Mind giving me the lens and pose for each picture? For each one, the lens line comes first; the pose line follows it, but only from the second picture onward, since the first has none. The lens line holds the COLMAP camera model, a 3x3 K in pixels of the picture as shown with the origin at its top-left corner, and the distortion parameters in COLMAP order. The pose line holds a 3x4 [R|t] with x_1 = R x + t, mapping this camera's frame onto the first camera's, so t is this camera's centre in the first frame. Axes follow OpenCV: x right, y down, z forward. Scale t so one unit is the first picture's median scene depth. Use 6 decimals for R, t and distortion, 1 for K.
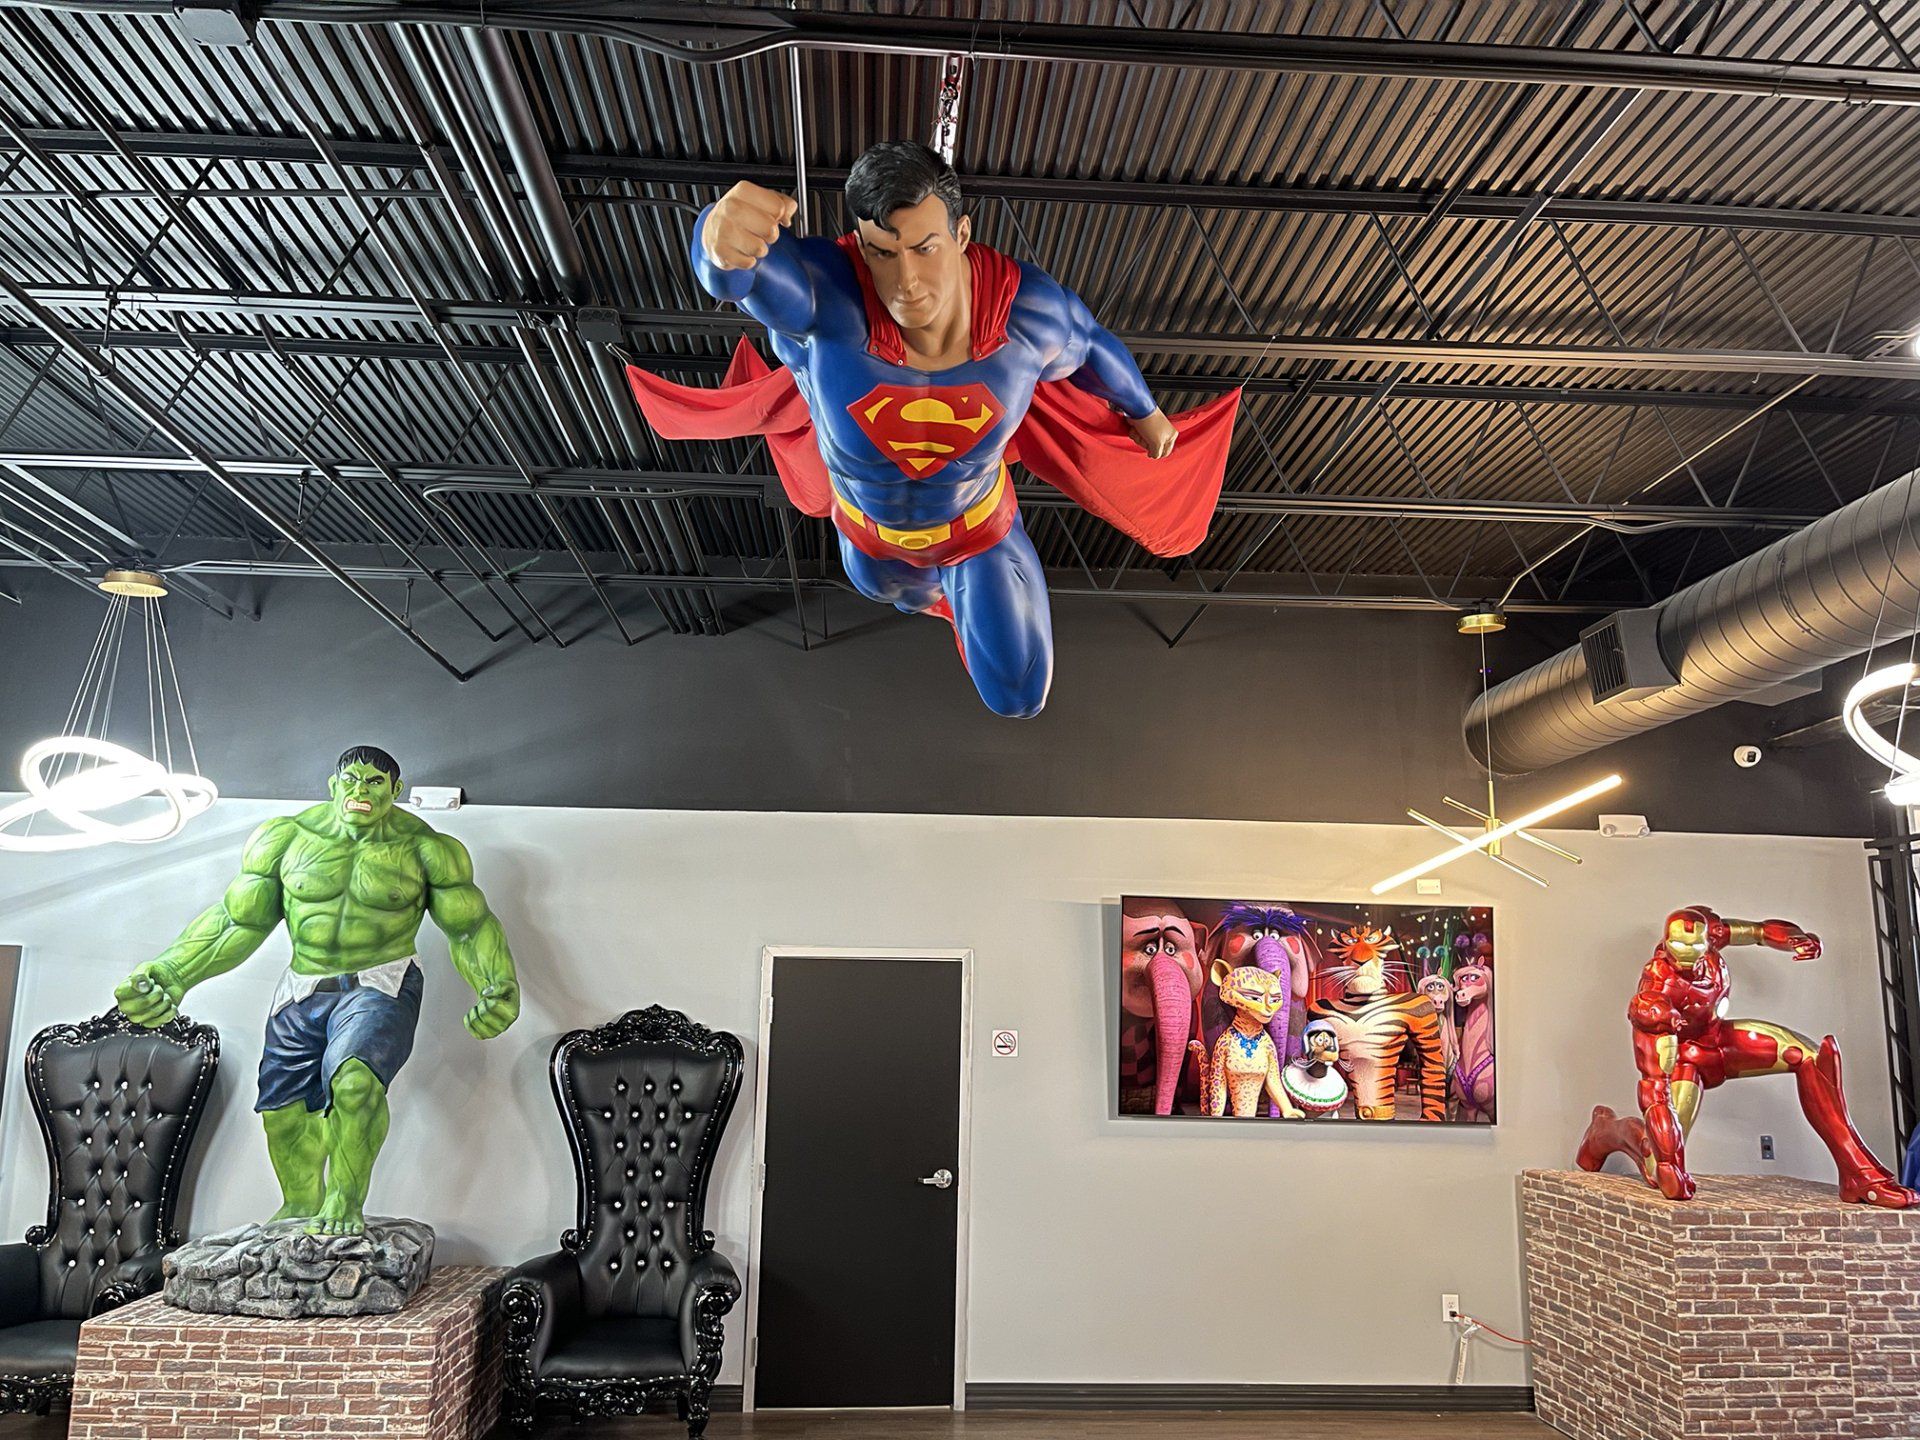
lens RADIAL K [[1443.9, 0, 953.4], [0, 1443.9, 716.6], [0, 0, 1]] dist [0.073087, -0.094609]
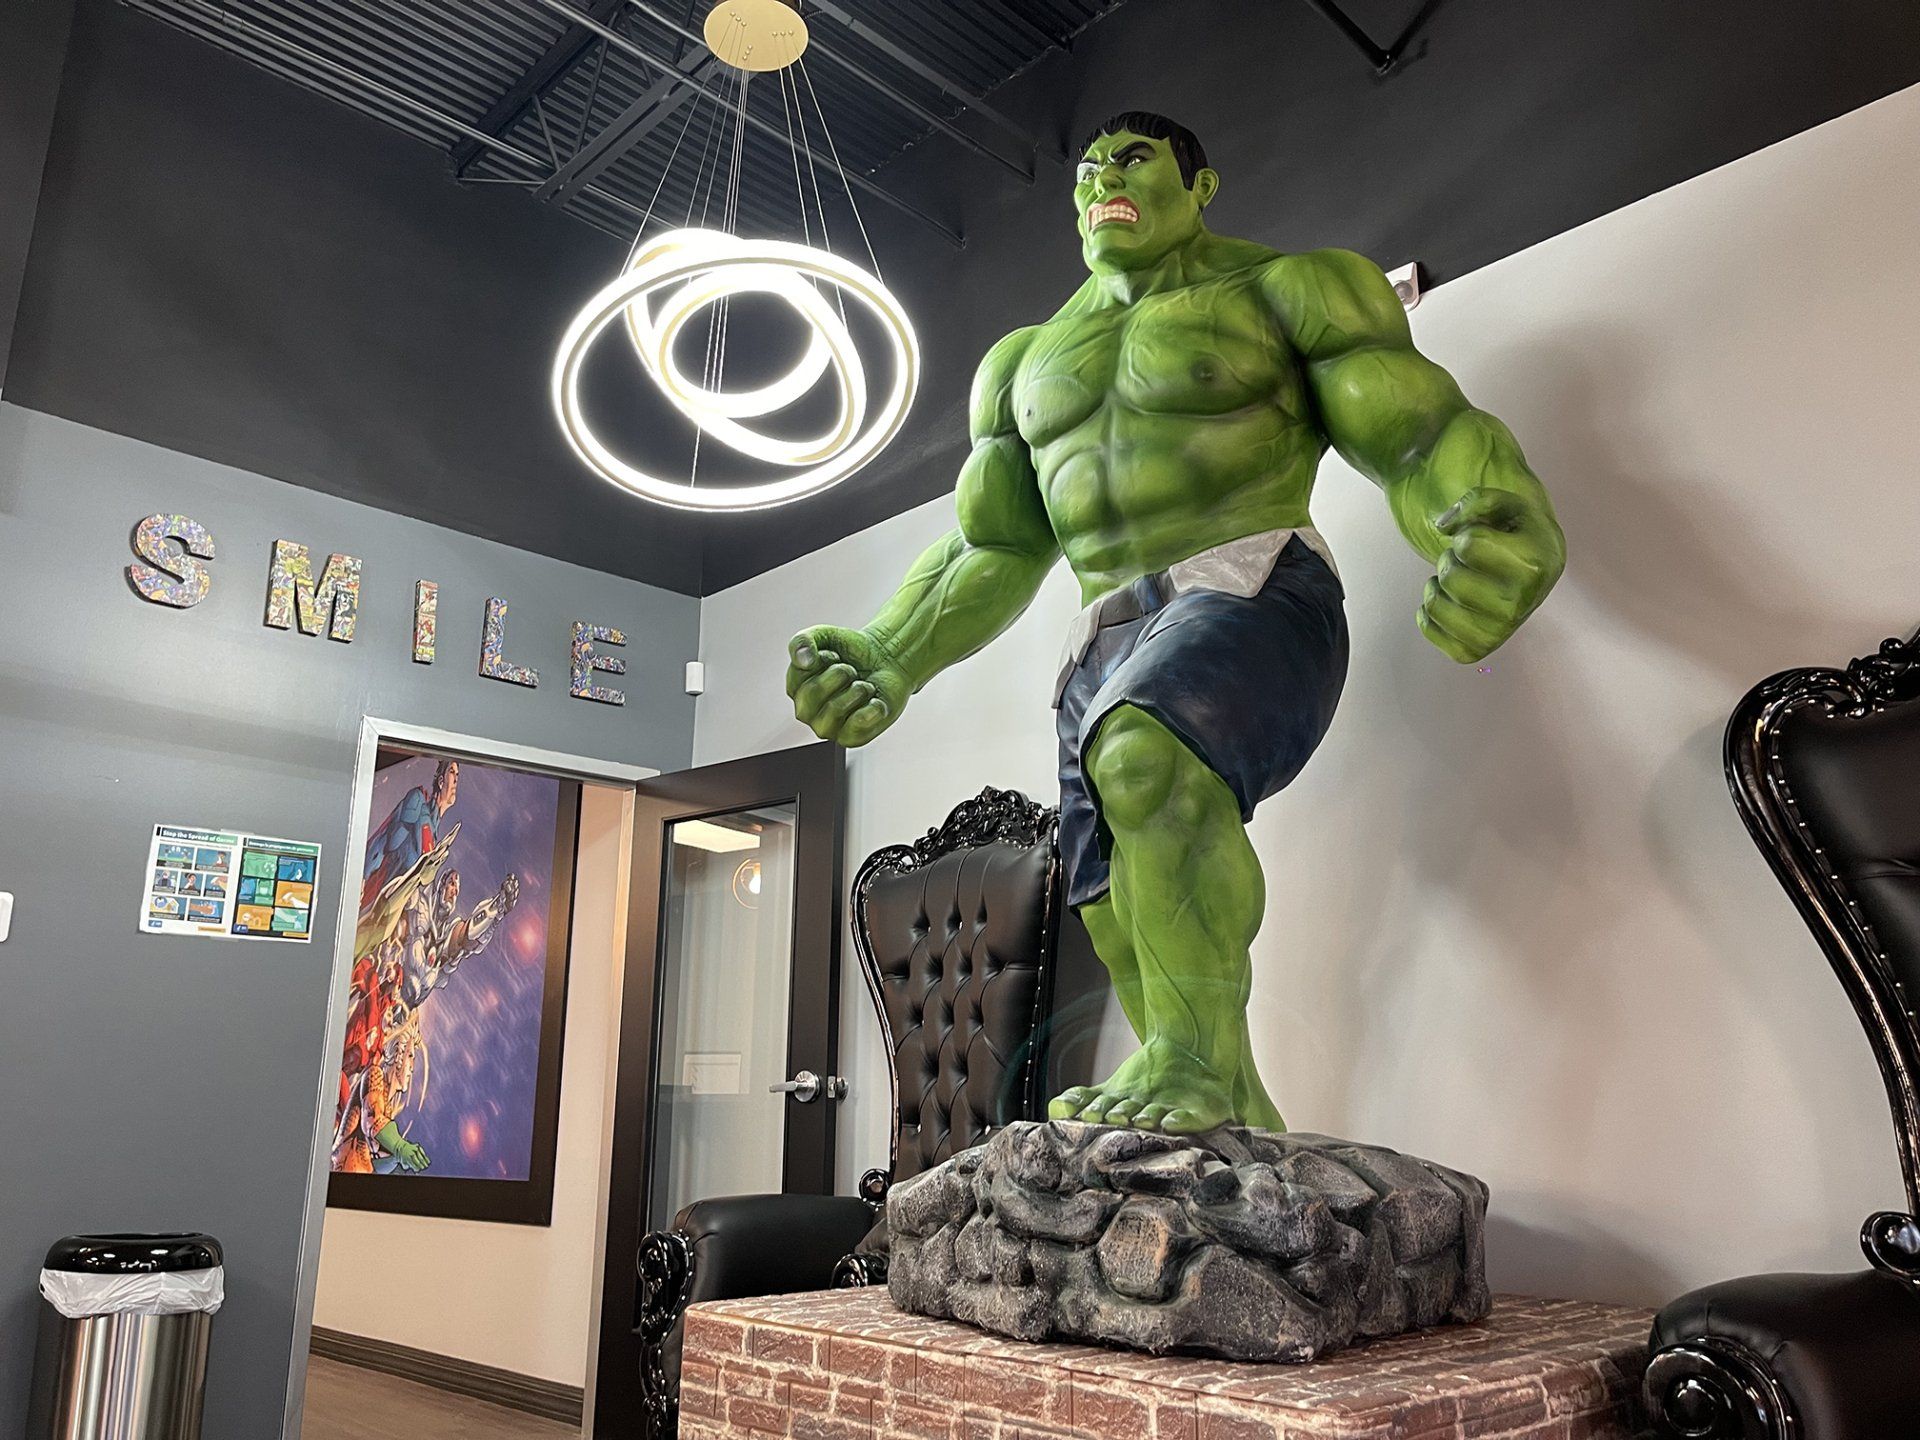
lens RADIAL K [[1443.9, 0, 955.5], [0, 1443.9, 732.4], [0, 0, 1]] dist [0.073087, -0.094609]
pose [[0.648447, -0.210833, -0.731482, -0.152873], [0.155698, 0.977302, -0.143661, 0.297044], [0.745168, -0.020734, 0.666555, 0.710428]]
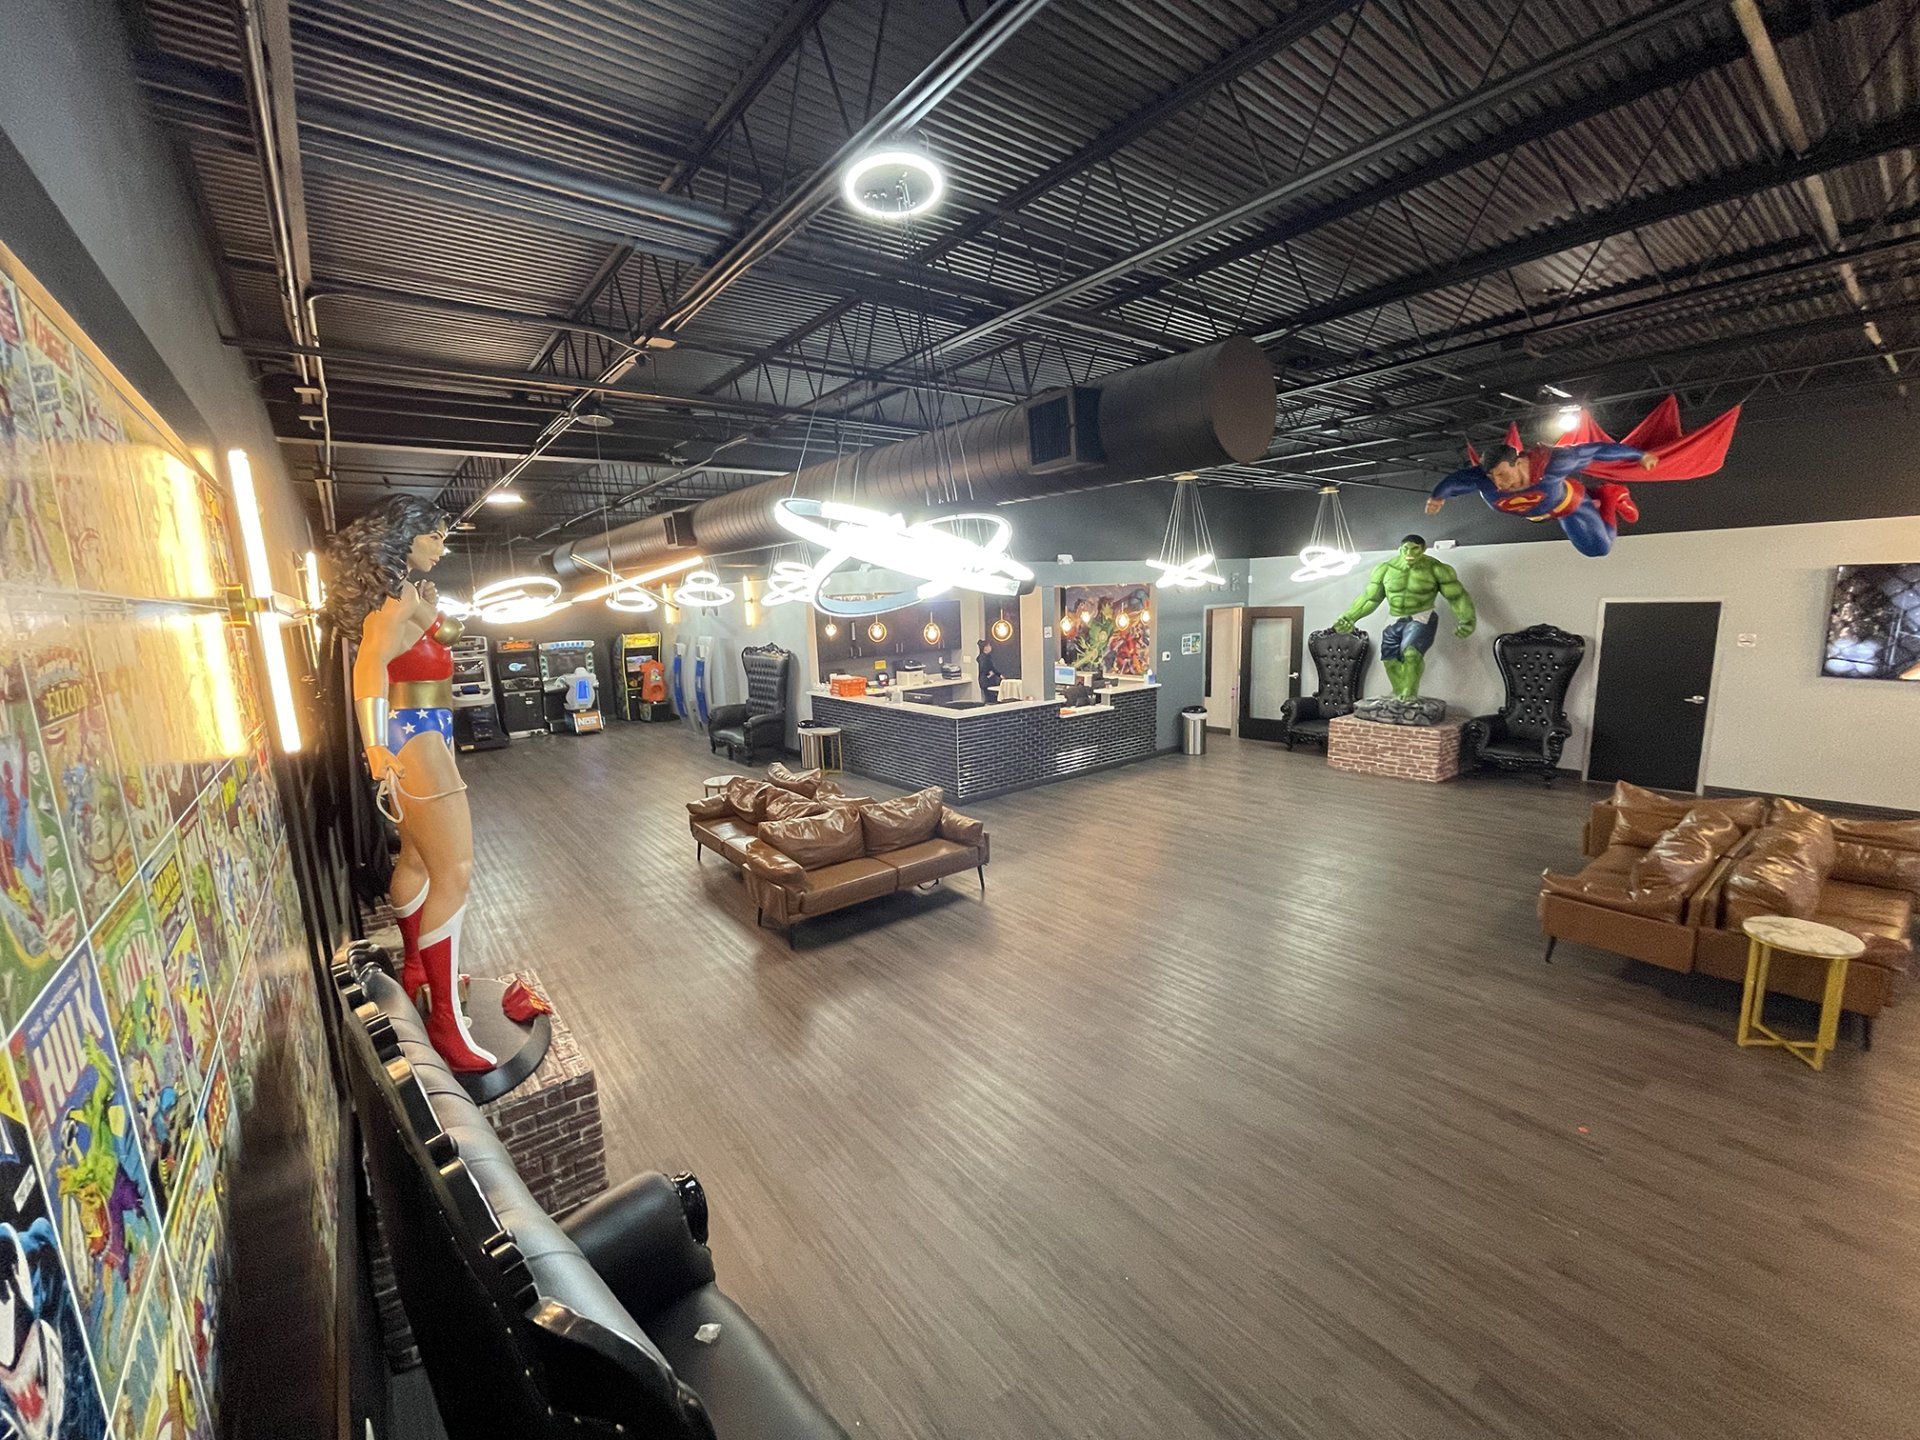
lens RADIAL K [[771.3, 0, 962.4], [0, 771.3, 725.9], [0, 0, 1]] dist [0.000835, 0.000358]
pose [[0.564931, 0.103927, -0.818567, 0.389114], [0.206002, 0.942859, 0.261879, -0.217882], [0.799009, -0.316570, 0.511241, -0.603680]]
